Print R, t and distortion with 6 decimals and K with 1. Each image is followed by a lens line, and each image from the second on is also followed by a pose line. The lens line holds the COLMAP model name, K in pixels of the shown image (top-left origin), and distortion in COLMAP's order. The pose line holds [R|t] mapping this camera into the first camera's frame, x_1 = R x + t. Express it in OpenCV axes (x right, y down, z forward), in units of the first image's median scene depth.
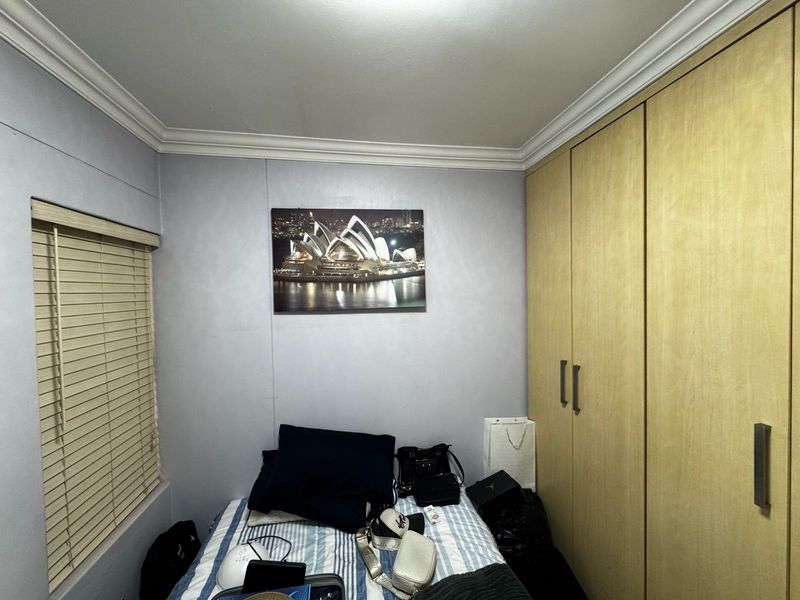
lens RADIAL K [[321.6, 0, 395.9], [0, 321.6, 297.8], [0, 0, 1]] dist [0.000260, 0.000413]
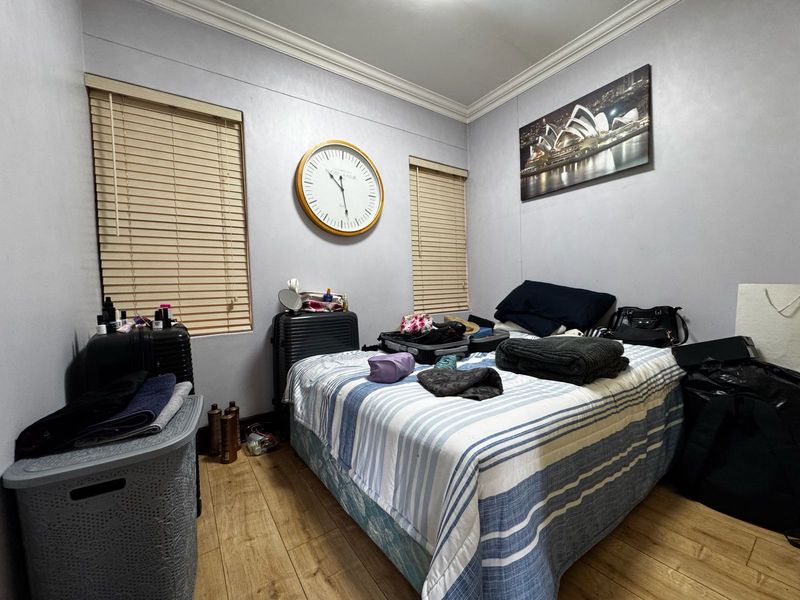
lens RADIAL K [[321.6, 0, 397.5], [0, 321.6, 299.5], [0, 0, 1]] dist [0.000260, 0.000413]
pose [[0.423139, 0.035750, -0.905359, 0.698699], [-0.002044, 0.999256, 0.038502, 0.423386], [0.906062, -0.014441, 0.422898, -0.122472]]
